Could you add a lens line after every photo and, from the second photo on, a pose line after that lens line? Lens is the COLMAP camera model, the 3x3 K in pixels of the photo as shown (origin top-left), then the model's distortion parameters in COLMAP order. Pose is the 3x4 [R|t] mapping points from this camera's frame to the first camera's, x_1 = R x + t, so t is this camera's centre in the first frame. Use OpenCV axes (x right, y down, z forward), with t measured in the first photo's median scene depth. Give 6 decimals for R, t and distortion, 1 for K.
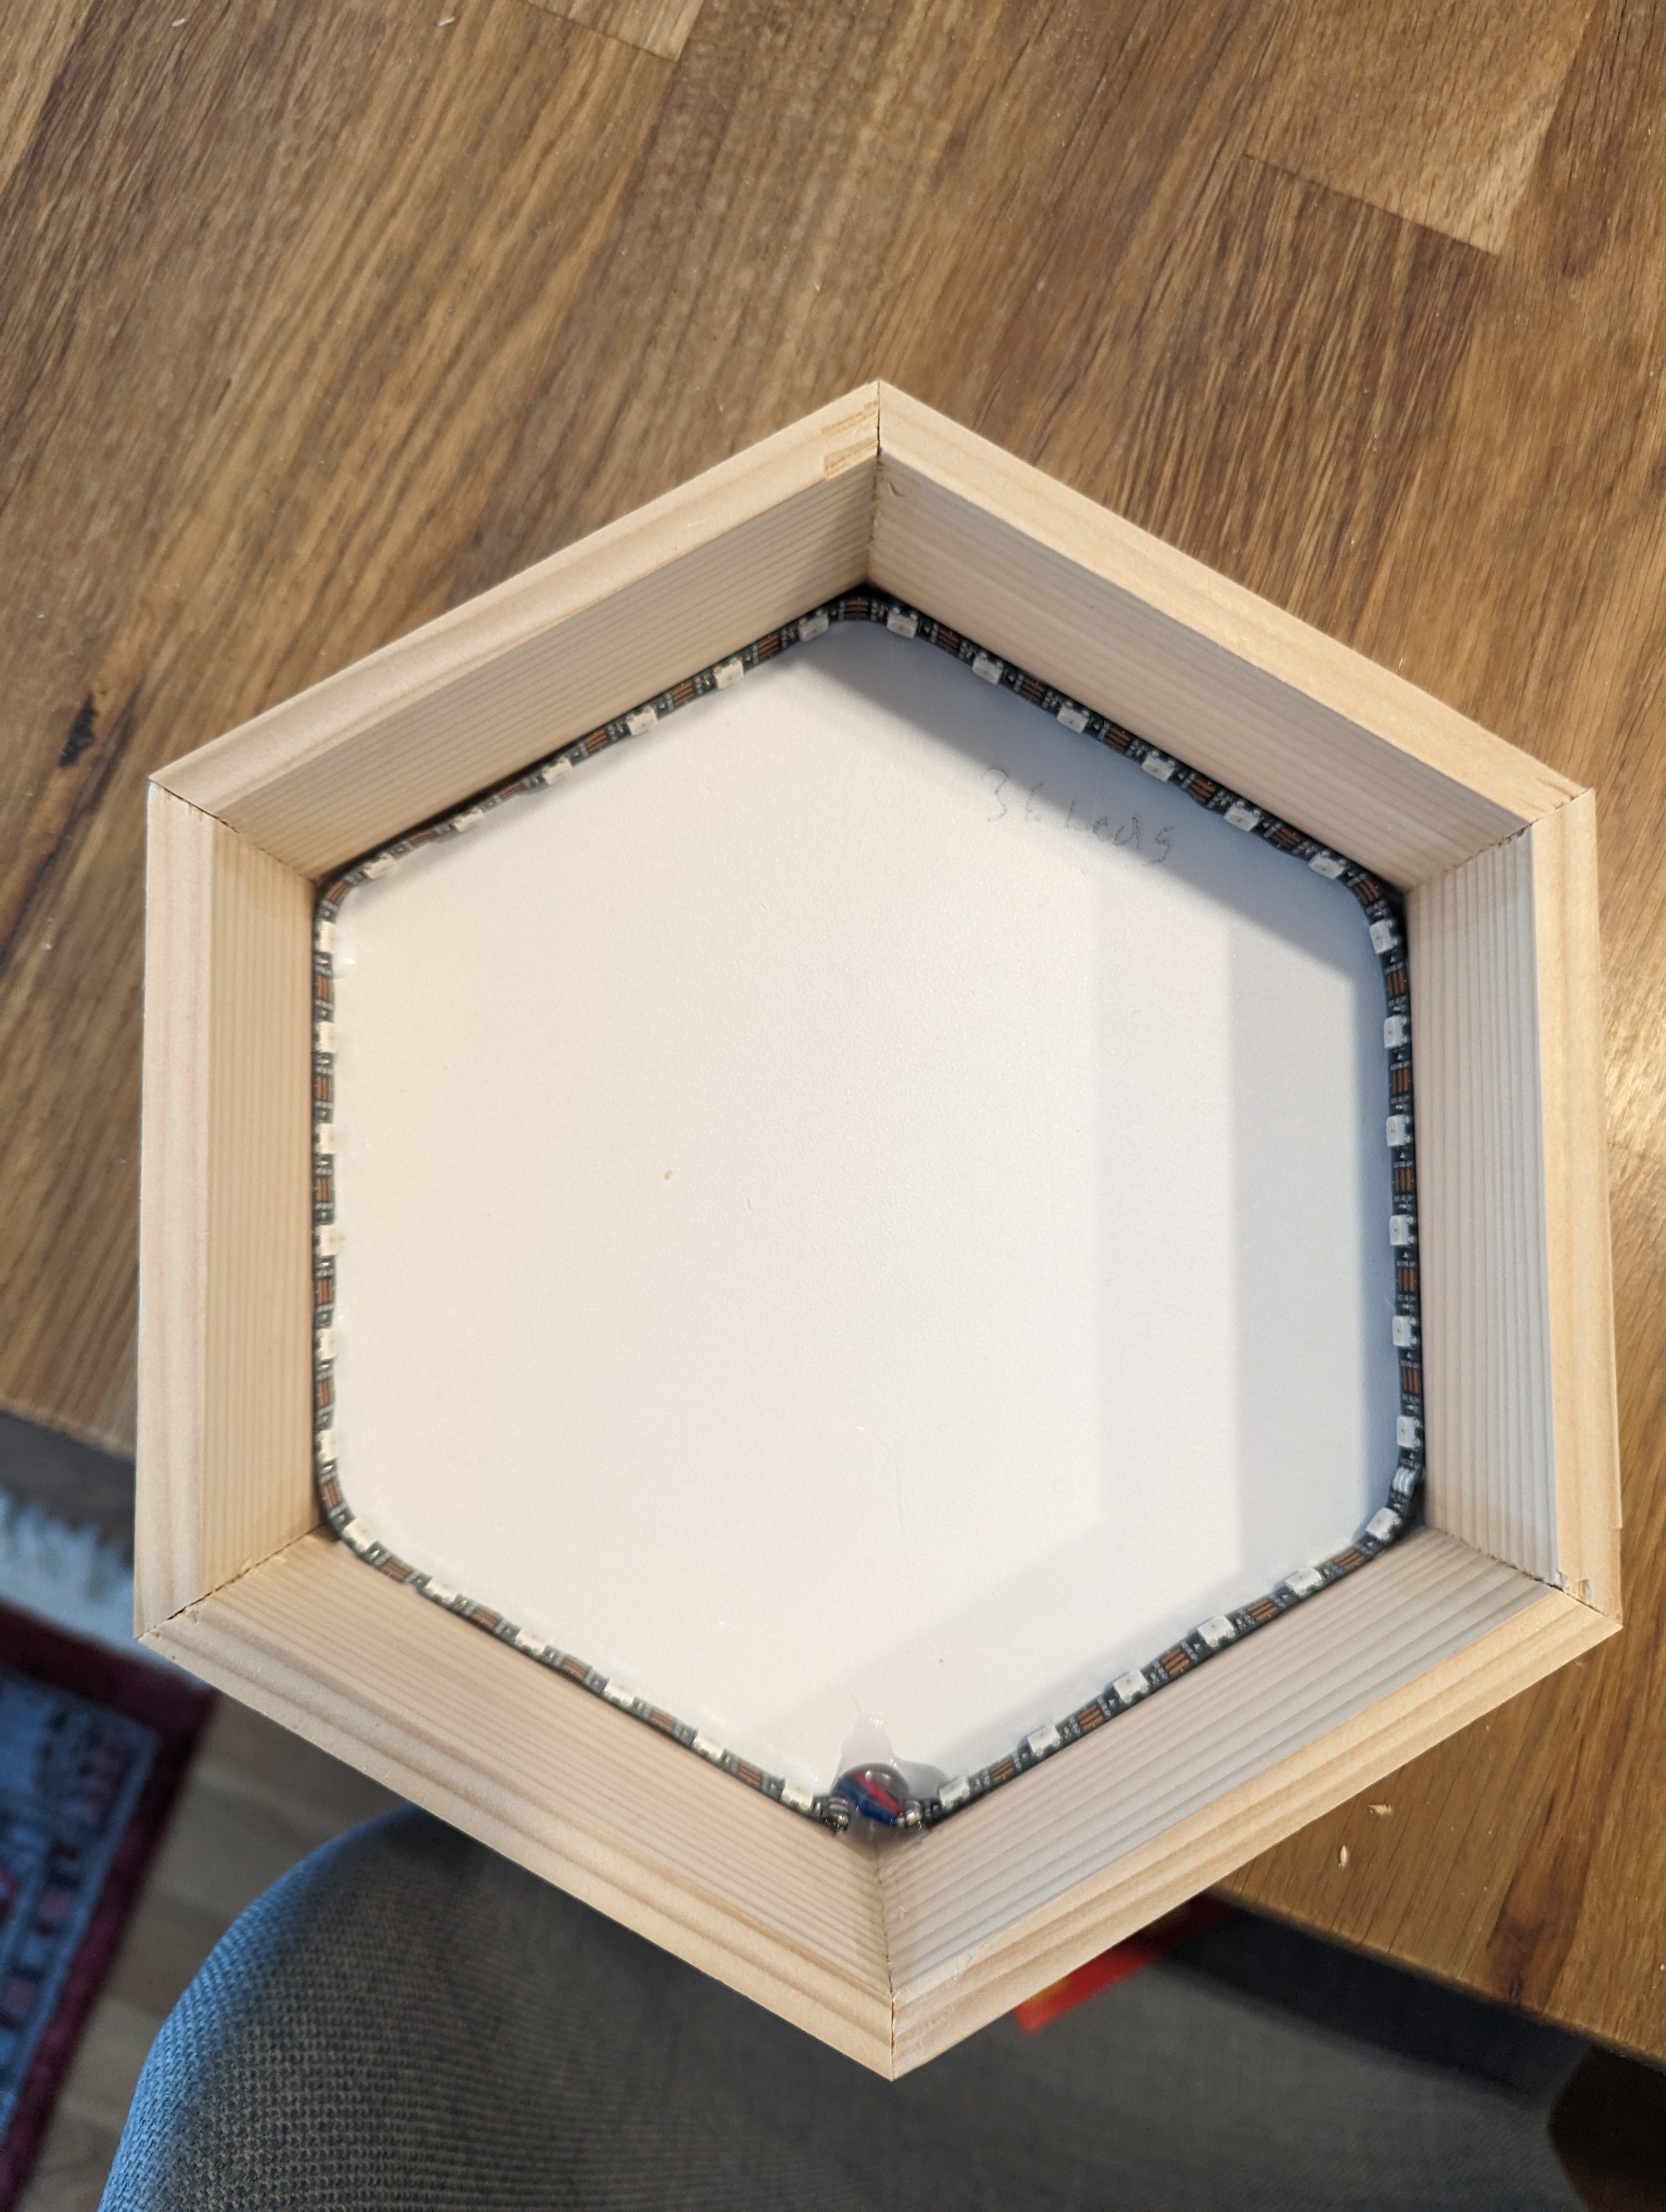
lens RADIAL K [[1674.1, 0, 833.0], [0, 1674.1, 1106.0], [0, 0, 1]] dist [0.028549, -0.056469]
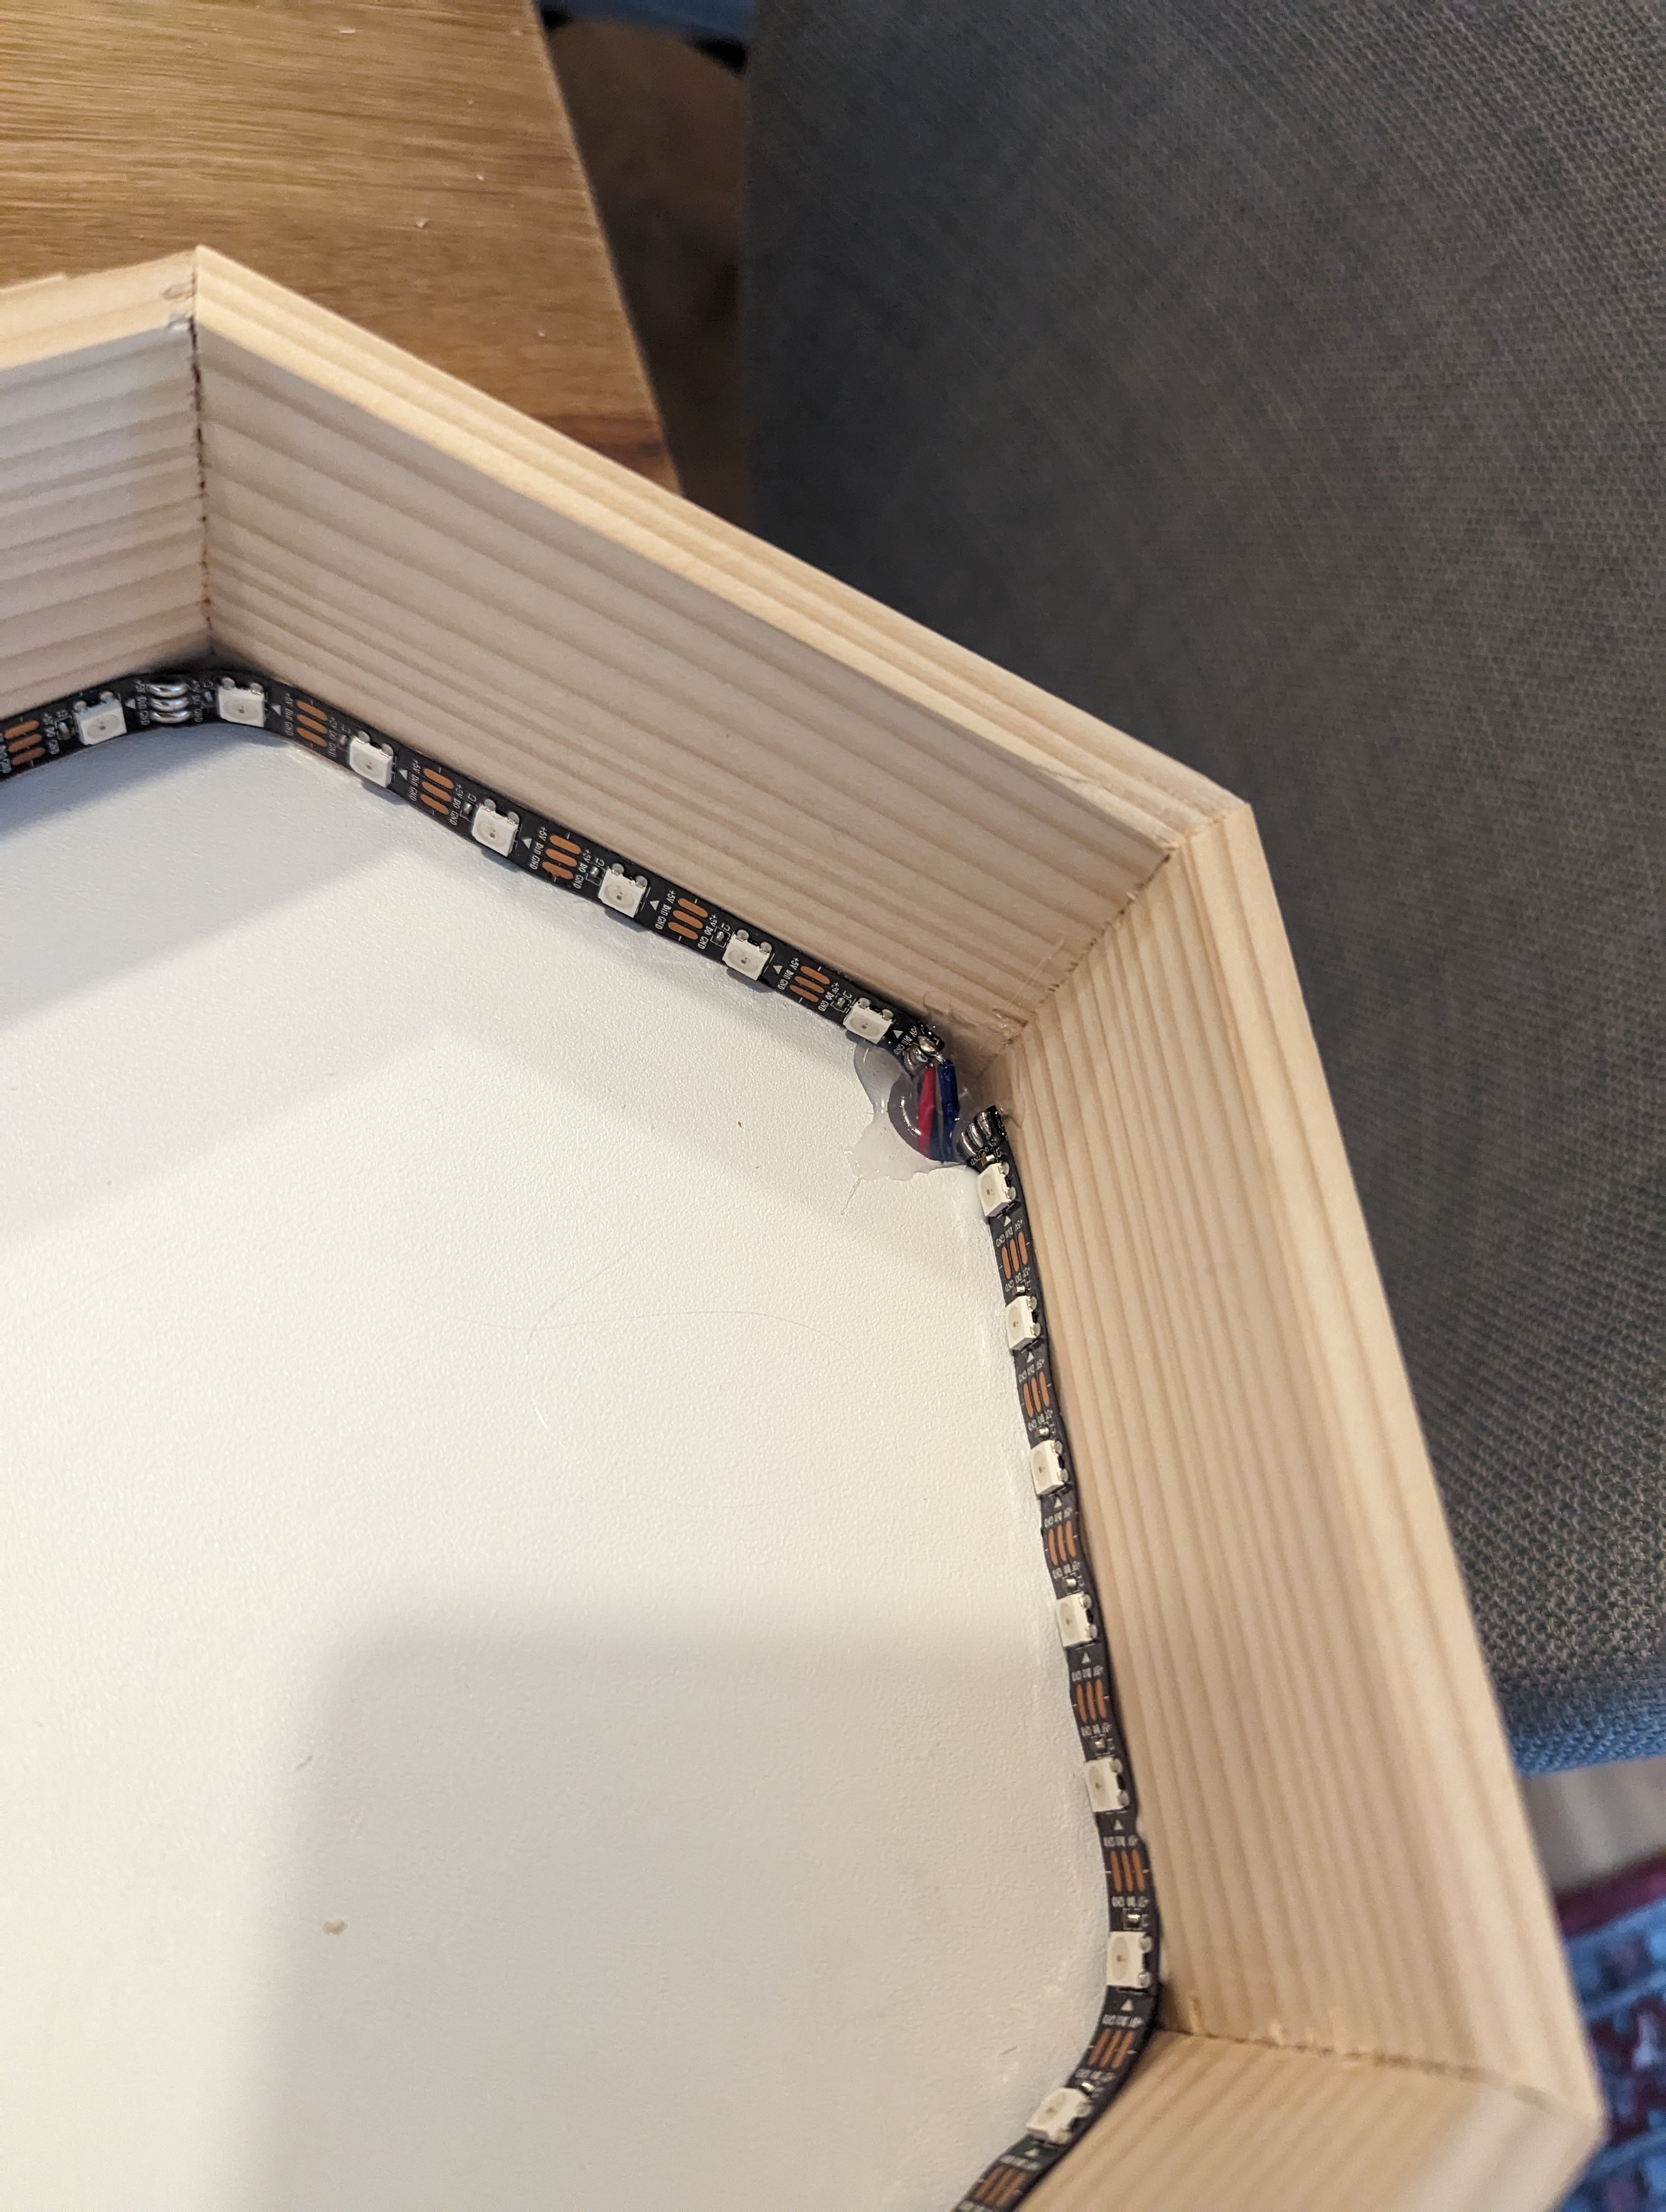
lens RADIAL K [[1674.1, 0, 833.0], [0, 1674.1, 1106.0], [0, 0, 1]] dist [0.028549, -0.056469]
pose [[-0.579604, -0.797530, 0.167345, -0.073675], [0.735579, -0.423663, 0.528614, -0.015411], [-0.350688, 0.429483, 0.832203, 0.394758]]
